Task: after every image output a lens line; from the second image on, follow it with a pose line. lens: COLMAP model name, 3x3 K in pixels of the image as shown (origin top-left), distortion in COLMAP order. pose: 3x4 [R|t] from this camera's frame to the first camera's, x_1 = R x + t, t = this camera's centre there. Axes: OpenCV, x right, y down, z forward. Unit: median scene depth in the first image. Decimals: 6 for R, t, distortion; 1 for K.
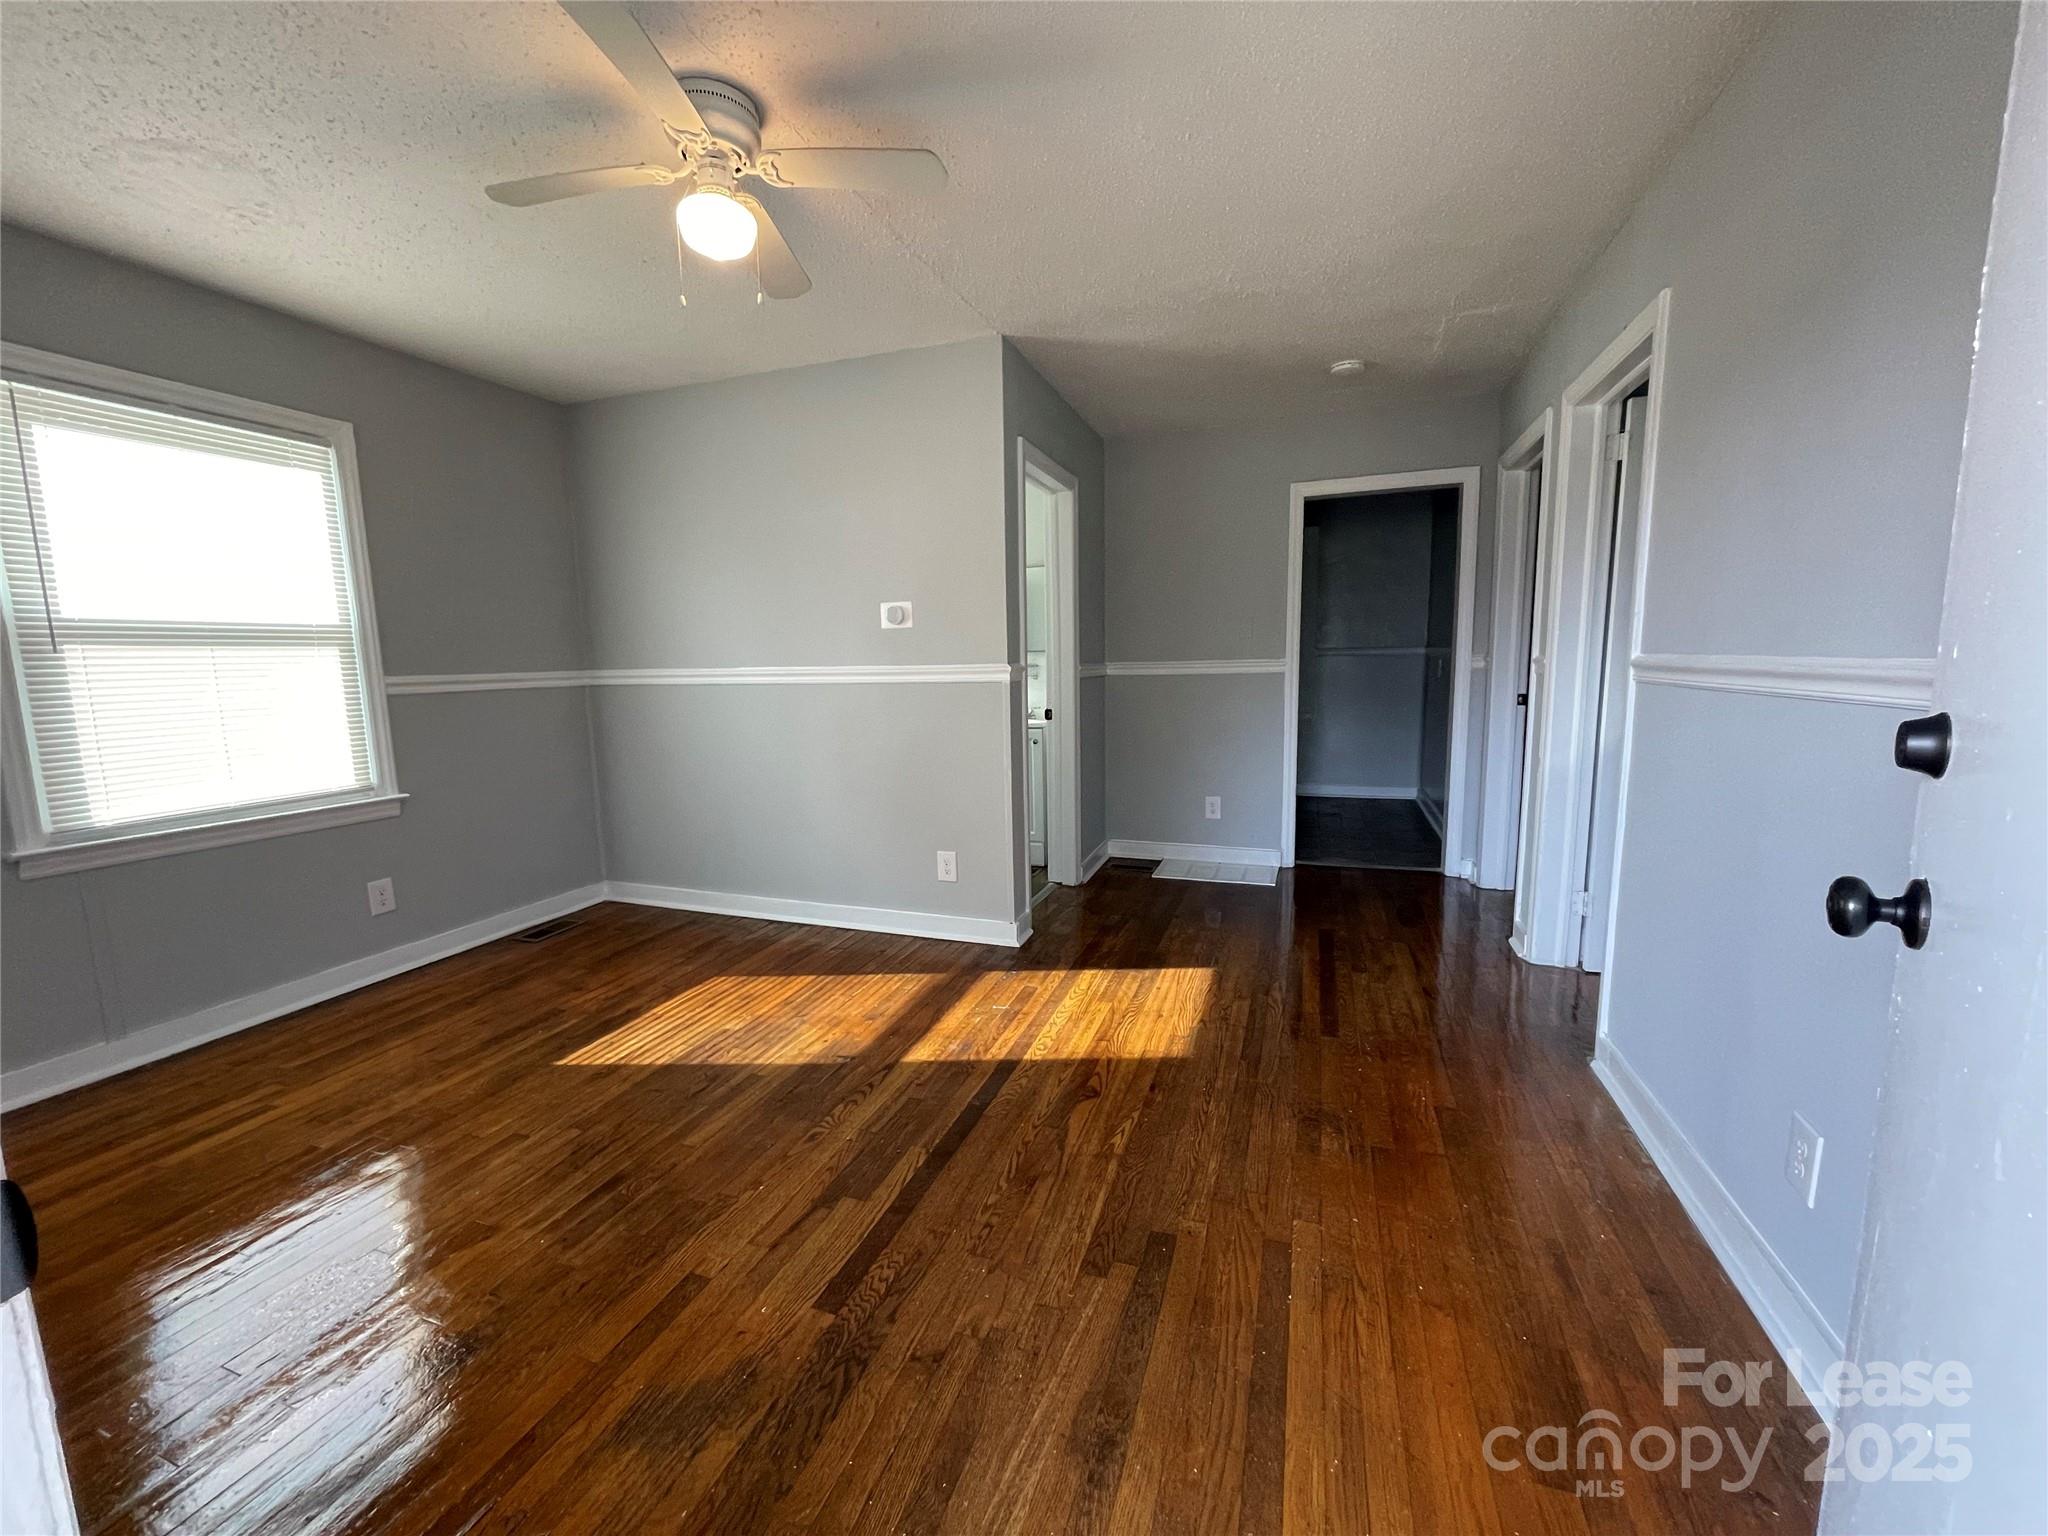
lens RADIAL K [[822.9, 0, 1013.9], [0, 822.9, 768.9], [0, 0, 1]] dist [0.001001, -0.000389]
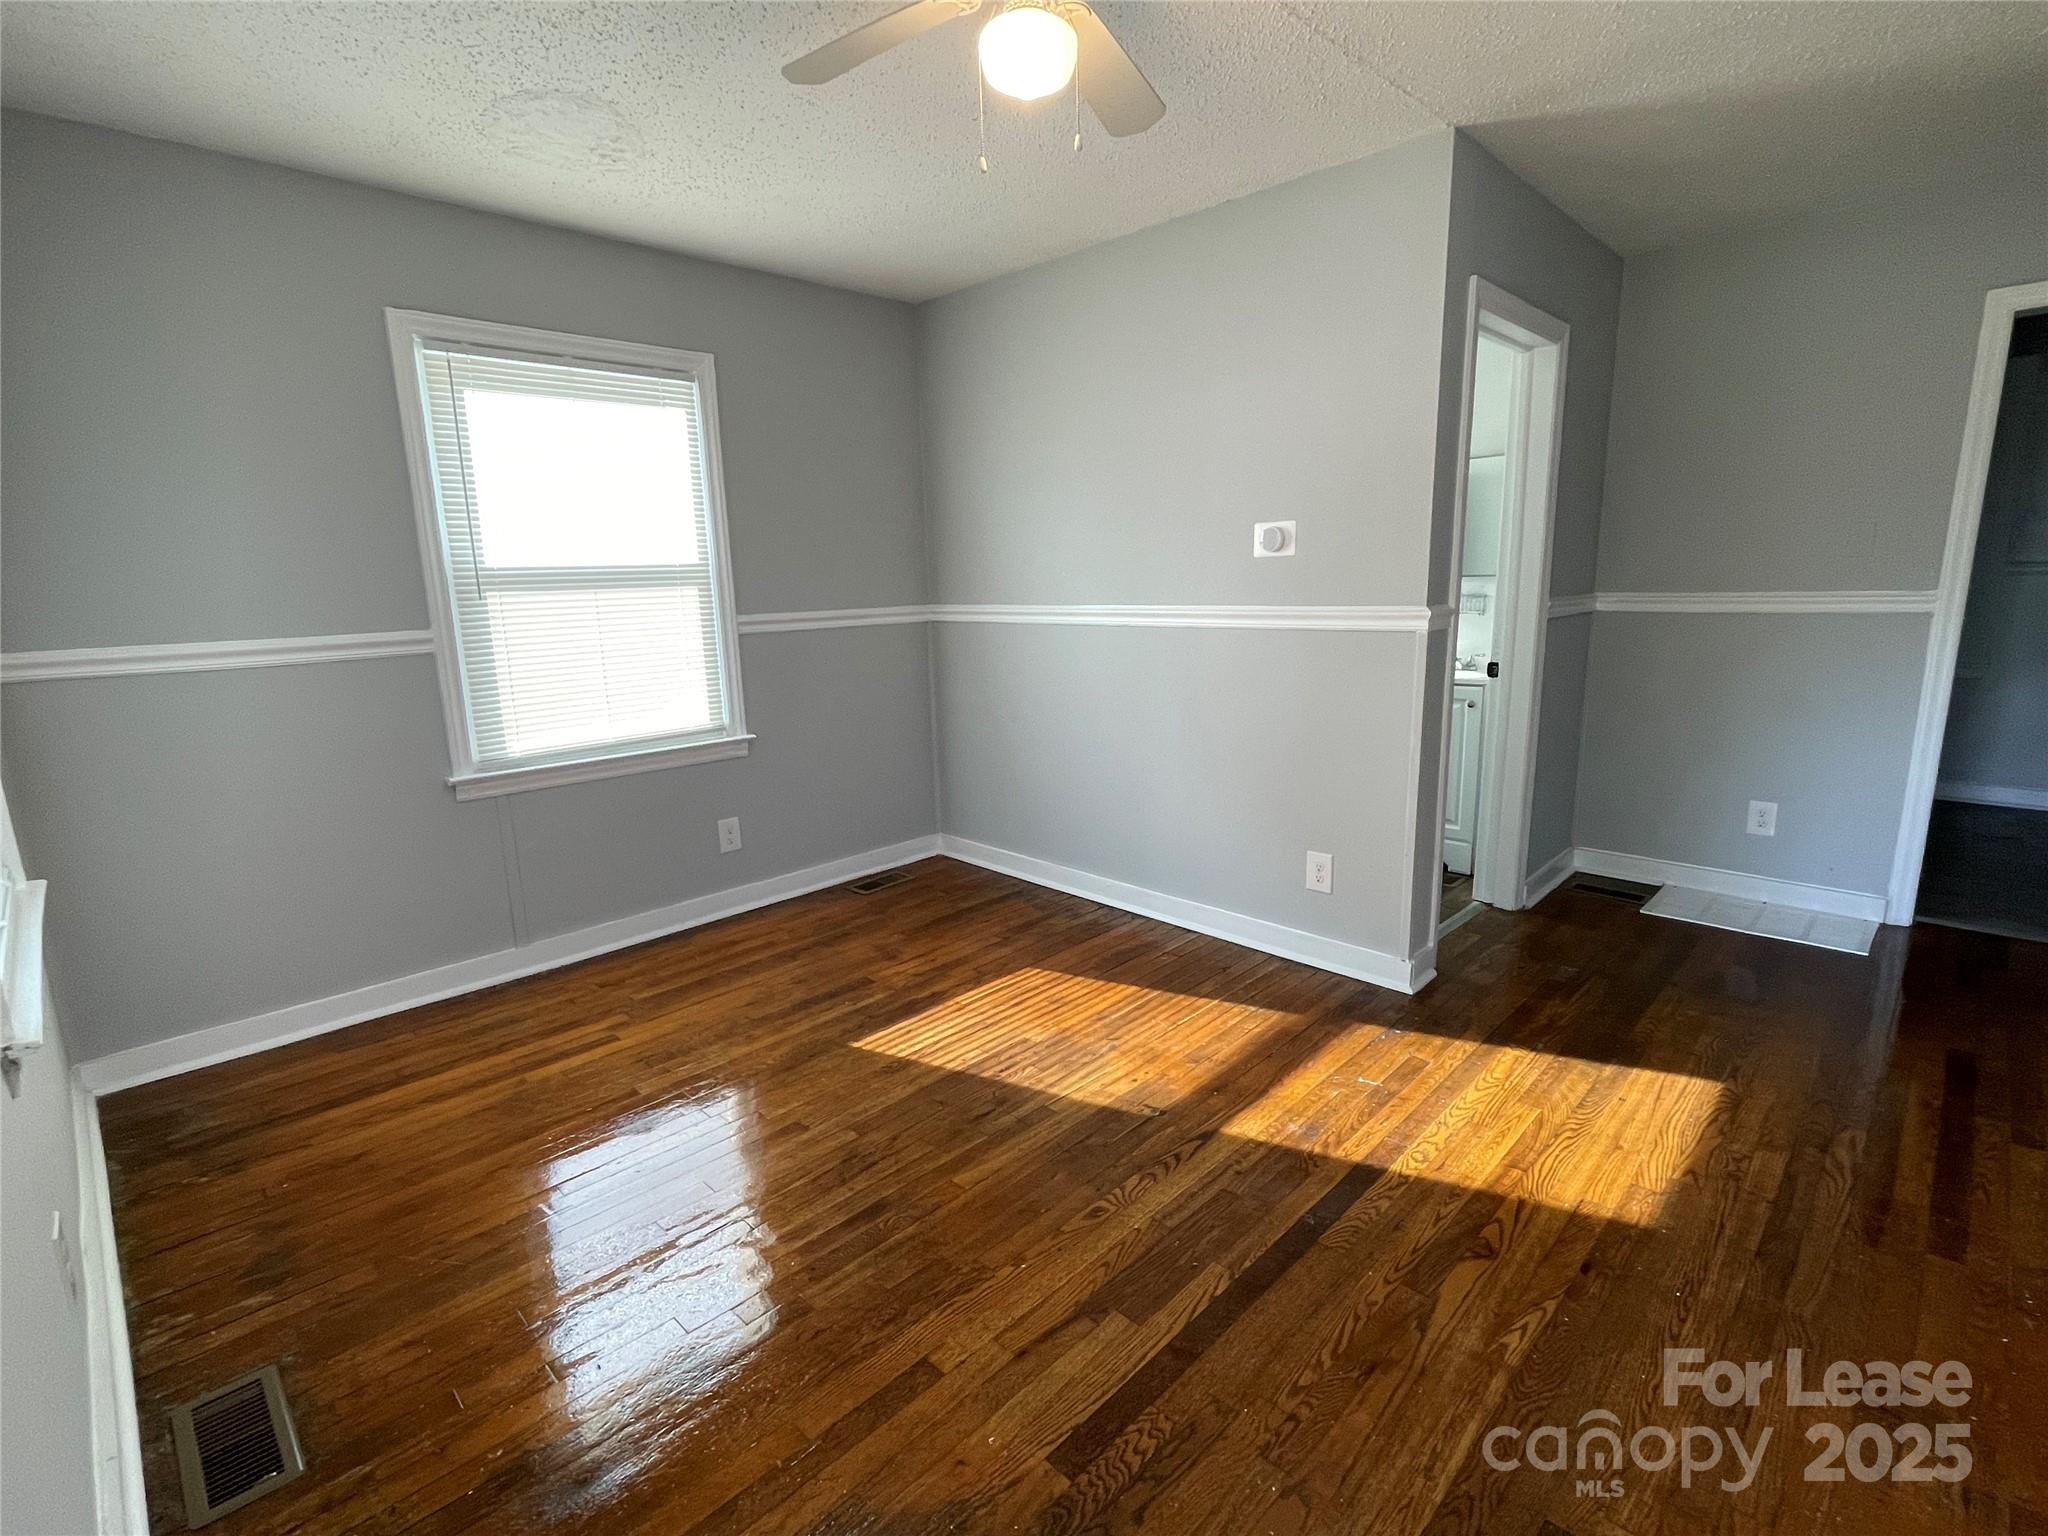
lens RADIAL K [[960.8, 0, 1012.1], [0, 960.8, 766.4], [0, 0, 1]] dist [-0.003717, 0.001001]
pose [[0.903438, 0.081287, -0.420941, 0.034647], [-0.048845, 0.994983, 0.087306, -0.052808], [0.425926, -0.058315, 0.902877, 0.101580]]
